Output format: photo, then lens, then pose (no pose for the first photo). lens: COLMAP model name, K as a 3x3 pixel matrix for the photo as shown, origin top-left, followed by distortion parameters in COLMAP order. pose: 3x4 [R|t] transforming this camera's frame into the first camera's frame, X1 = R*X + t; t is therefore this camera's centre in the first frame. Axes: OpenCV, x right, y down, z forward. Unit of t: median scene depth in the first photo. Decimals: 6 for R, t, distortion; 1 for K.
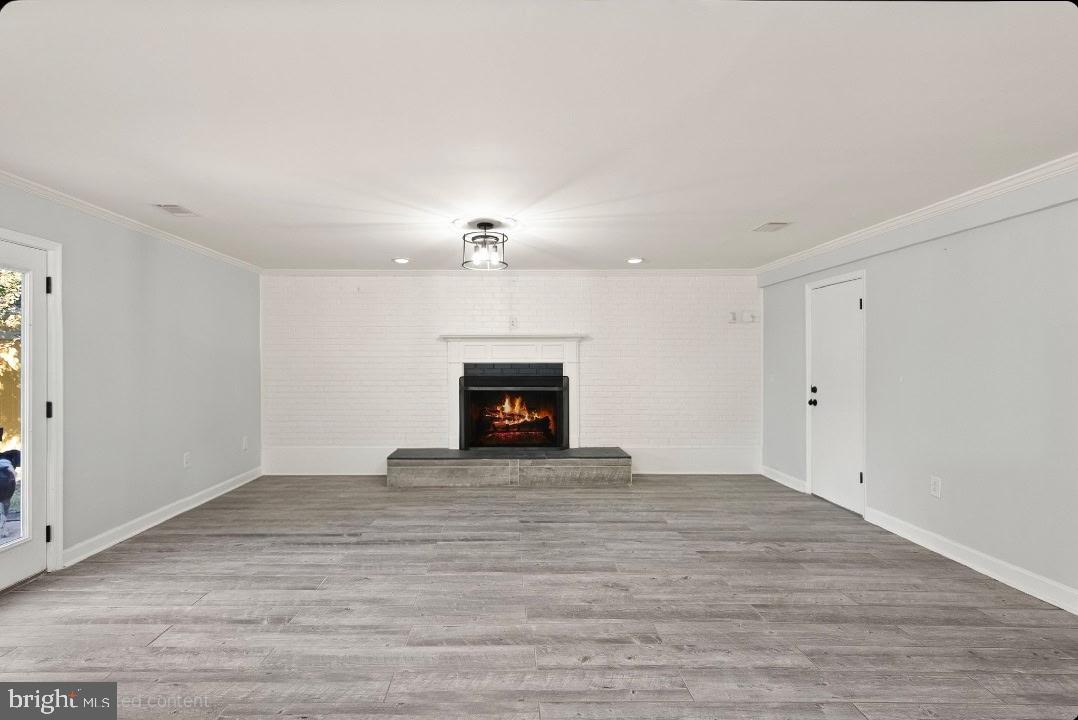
lens RADIAL K [[528.7, 0, 506.8], [0, 528.7, 360.3], [0, 0, 1]] dist [0.000843, 0.000337]
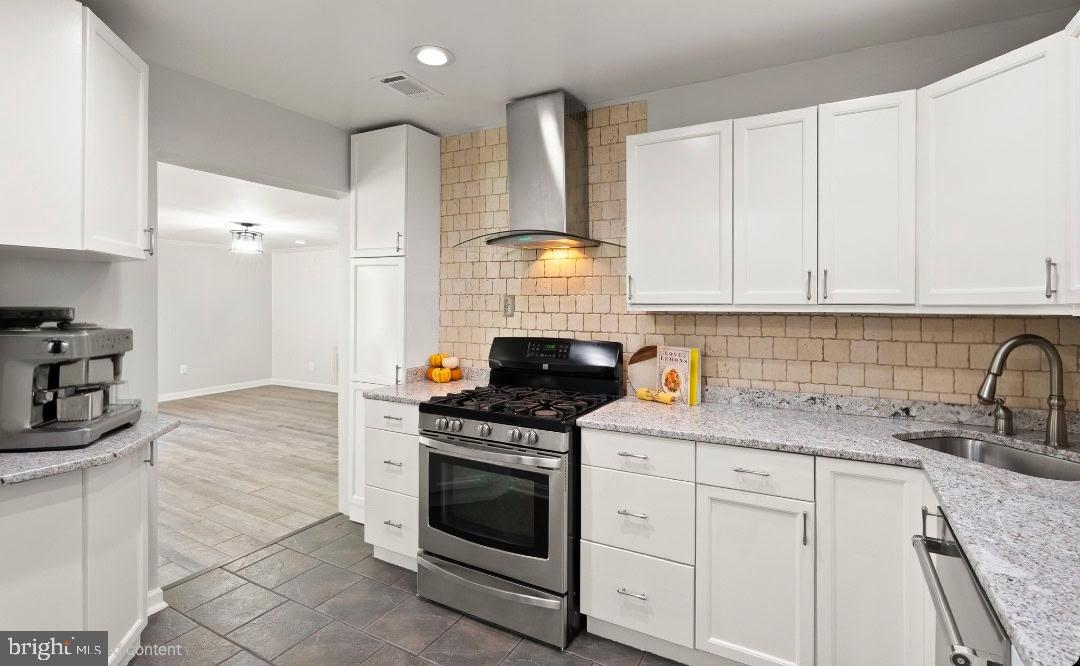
lens RADIAL K [[521.4, 0, 539.2], [0, 521.4, 302.7], [0, 0, 1]] dist [-0.000781, -0.000108]
pose [[0.869607, 0.002714, -0.493736, 2.054619], [-0.001560, 0.999995, 0.002750, -0.054823], [0.493741, -0.001621, 0.869607, 0.170232]]
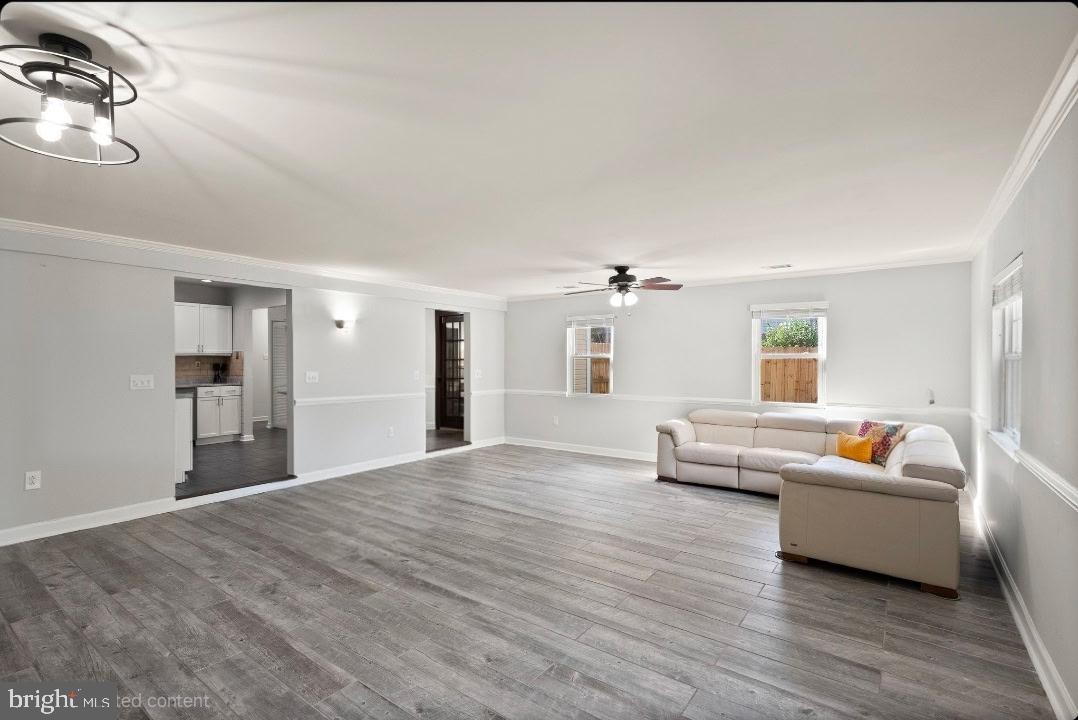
lens RADIAL K [[506.9, 0, 539.0], [0, 506.9, 360.0], [0, 0, 1]] dist [0.000385, -0.000109]
pose [[-0.807303, 0.003272, 0.590129, -0.844502], [0.001870, 0.999994, -0.002986, -0.005060], [-0.590135, -0.001307, -0.807304, 1.605682]]
